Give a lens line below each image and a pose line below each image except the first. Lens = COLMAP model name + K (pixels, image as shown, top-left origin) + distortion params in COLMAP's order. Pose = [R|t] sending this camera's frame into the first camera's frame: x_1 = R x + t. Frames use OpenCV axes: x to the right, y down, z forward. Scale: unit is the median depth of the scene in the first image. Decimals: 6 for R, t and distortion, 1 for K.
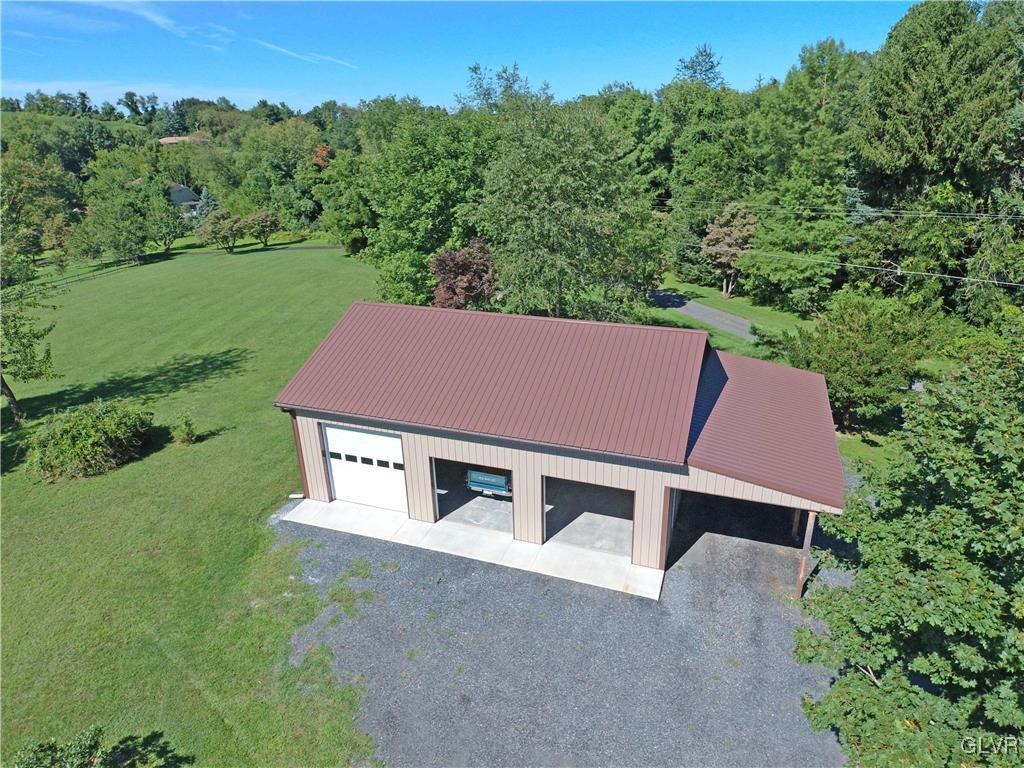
lens RADIAL K [[623.2, 0, 535.5], [0, 623.2, 382.7], [0, 0, 1]] dist [0.041605, -0.069621]
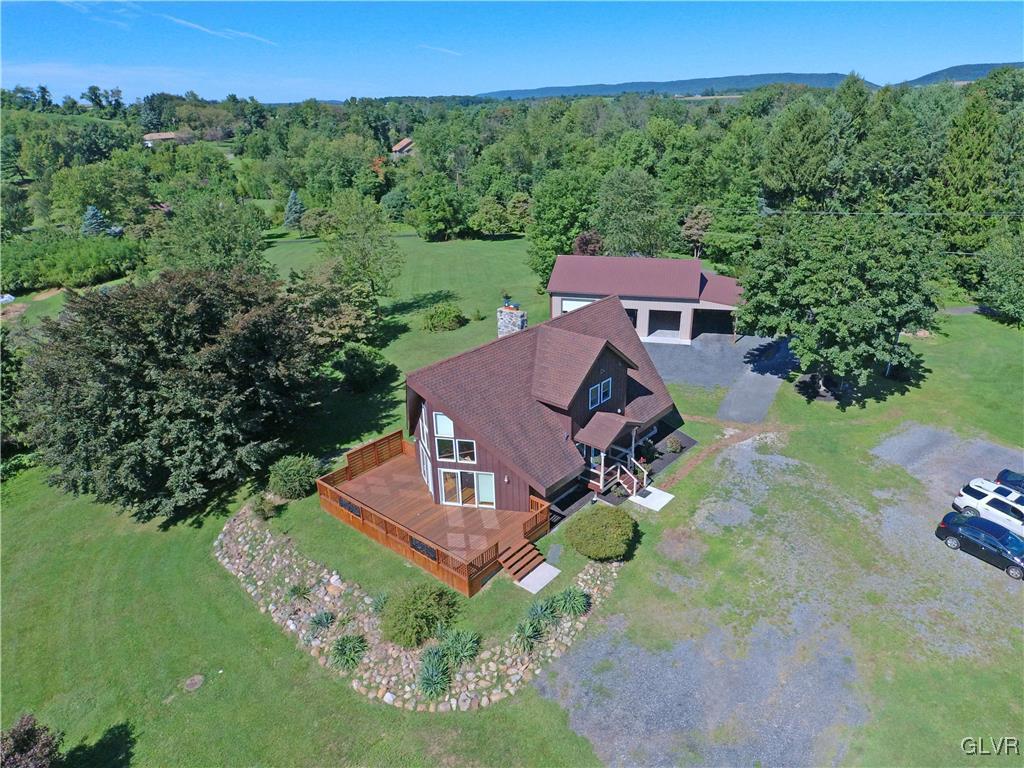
lens RADIAL K [[639.4, 0, 551.7], [0, 639.4, 384.7], [0, 0, 1]] dist [0.053293, -0.074585]
pose [[0.993945, -0.039923, 0.102367, -0.334732], [0.038294, 0.999107, 0.017828, 0.187946], [-0.102988, -0.013800, 0.994587, -0.850911]]
